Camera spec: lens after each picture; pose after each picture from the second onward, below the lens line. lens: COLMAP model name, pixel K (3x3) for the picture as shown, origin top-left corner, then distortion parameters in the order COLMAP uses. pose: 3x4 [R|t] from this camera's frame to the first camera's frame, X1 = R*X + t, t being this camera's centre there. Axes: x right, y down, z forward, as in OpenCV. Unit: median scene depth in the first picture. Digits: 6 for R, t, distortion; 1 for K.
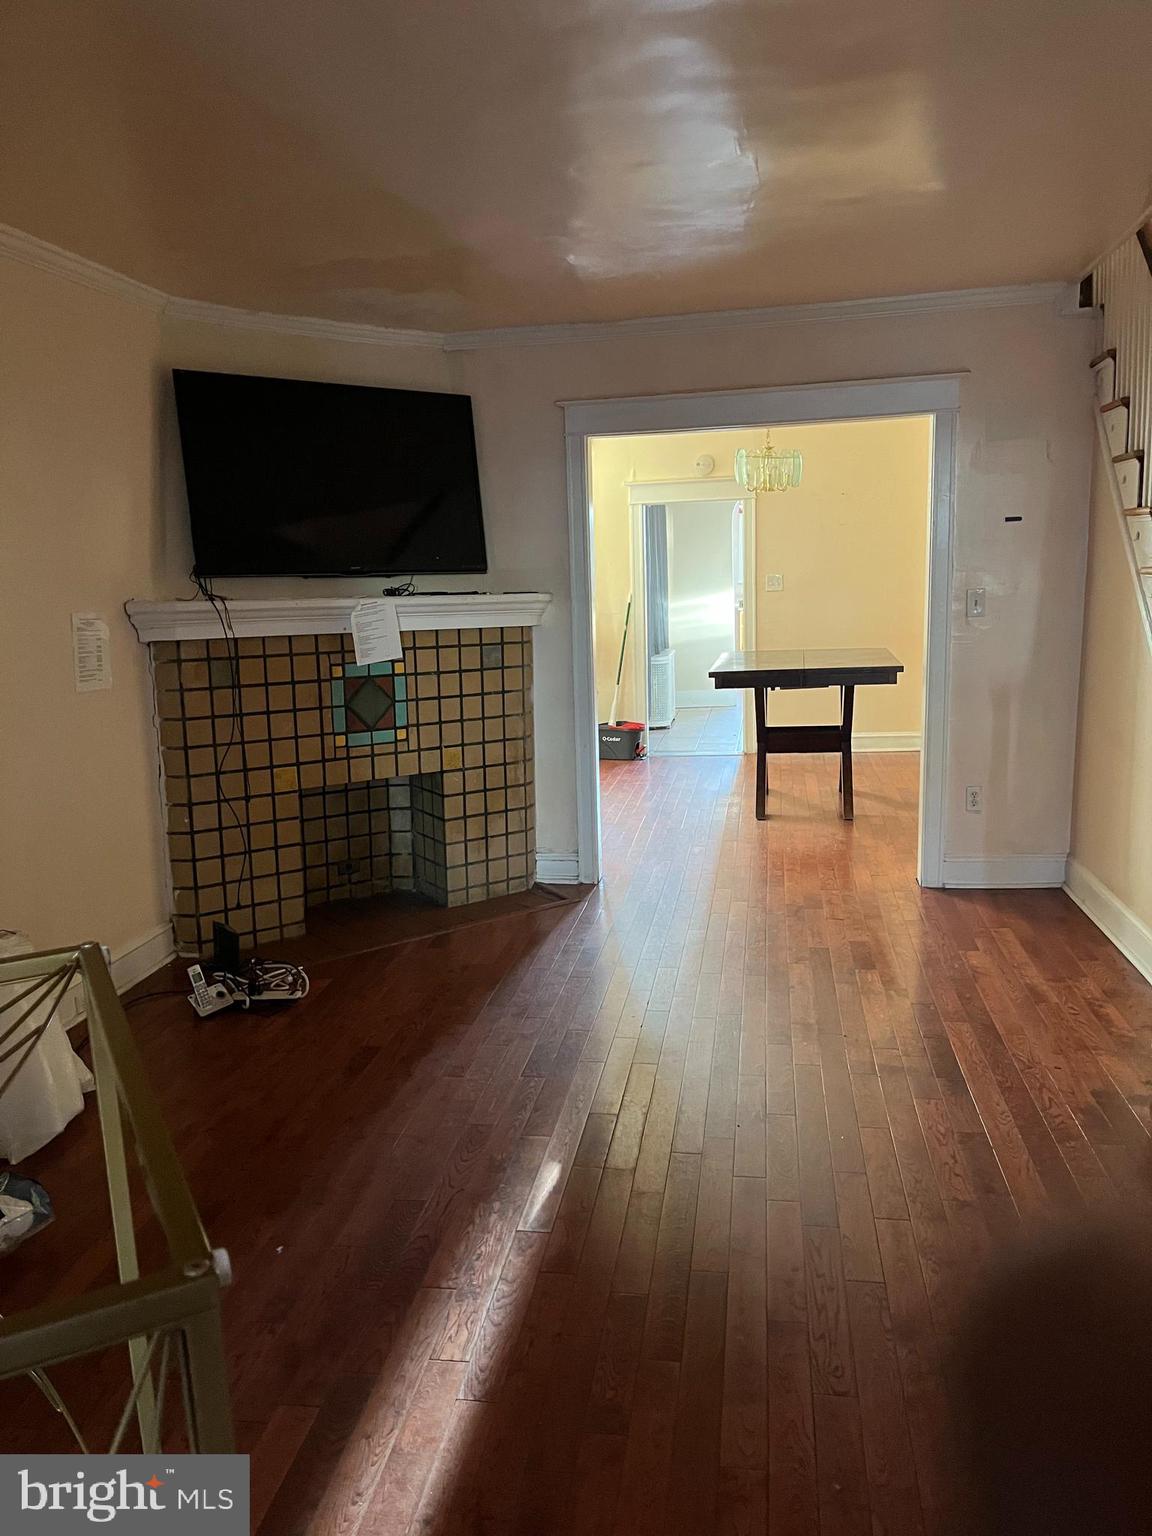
lens RADIAL K [[1177.6, 0, 575.5], [0, 1177.6, 771.6], [0, 0, 1]] dist [0.001281, -0.000043]
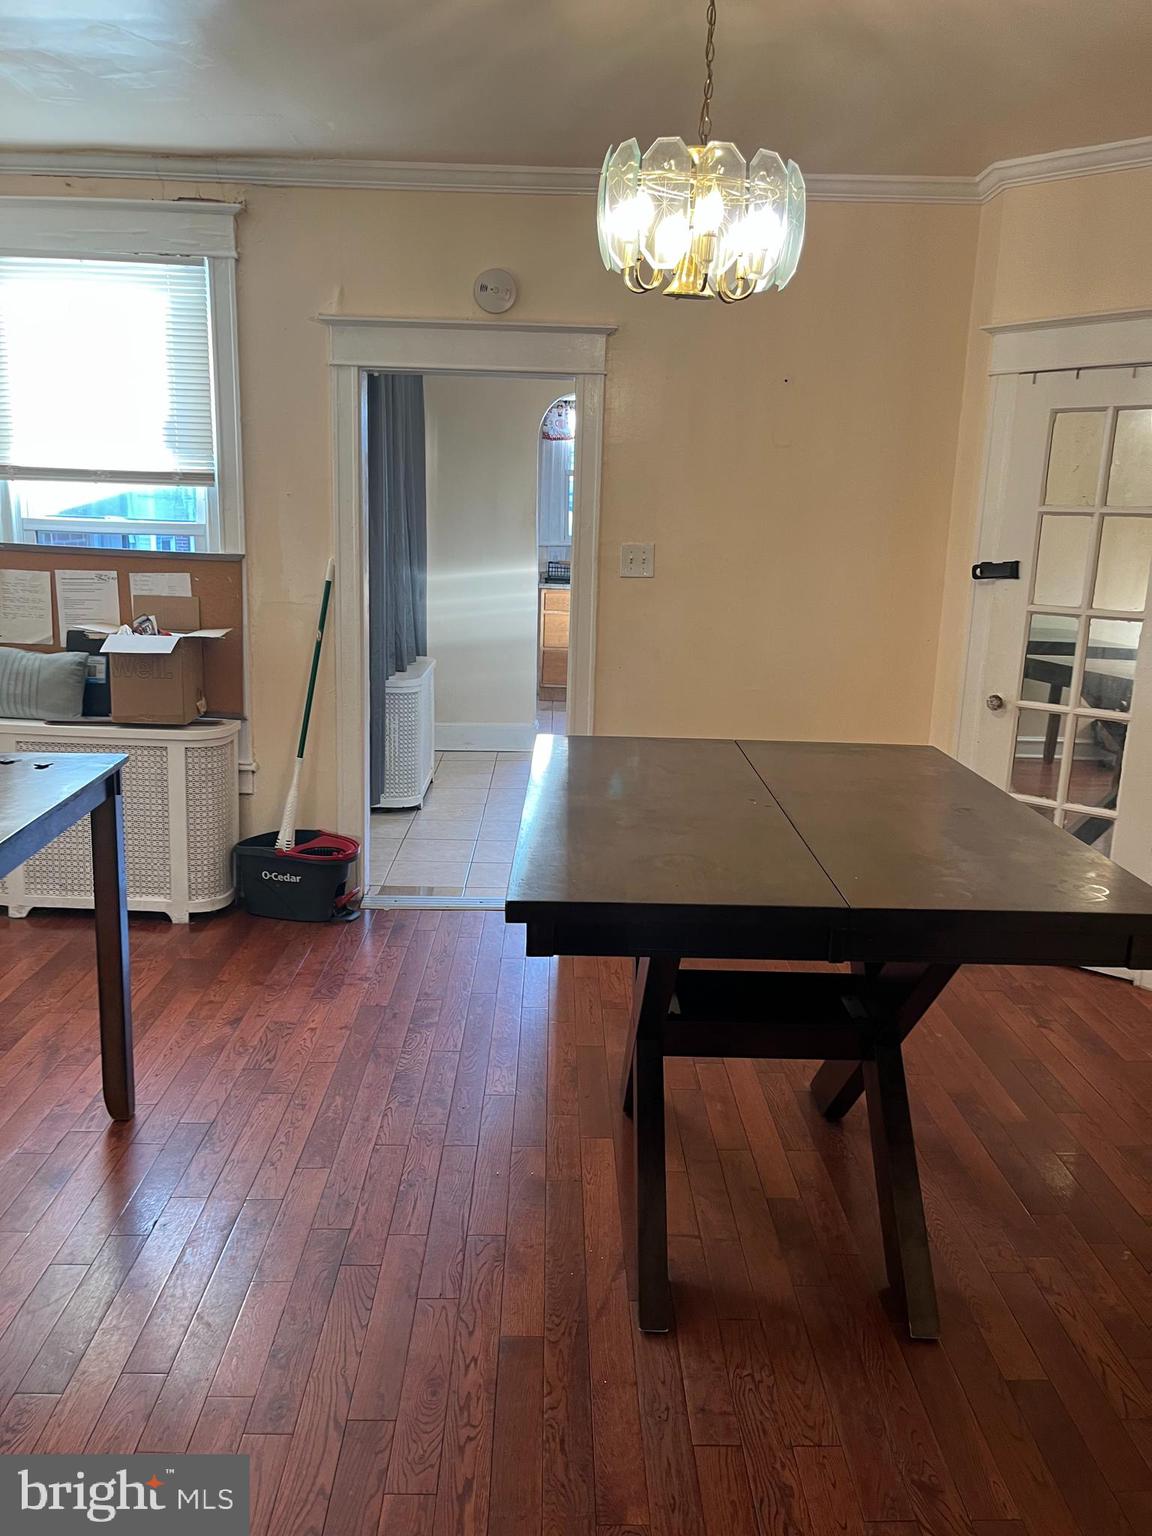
lens RADIAL K [[1177.6, 0, 576.4], [0, 1177.6, 769.0], [0, 0, 1]] dist [0.001281, -0.000043]
pose [[0.982423, 0.009096, 0.186447, 0.050025], [-0.014391, 0.999530, 0.027066, -0.072749], [-0.186113, -0.029274, 0.982092, 0.460957]]
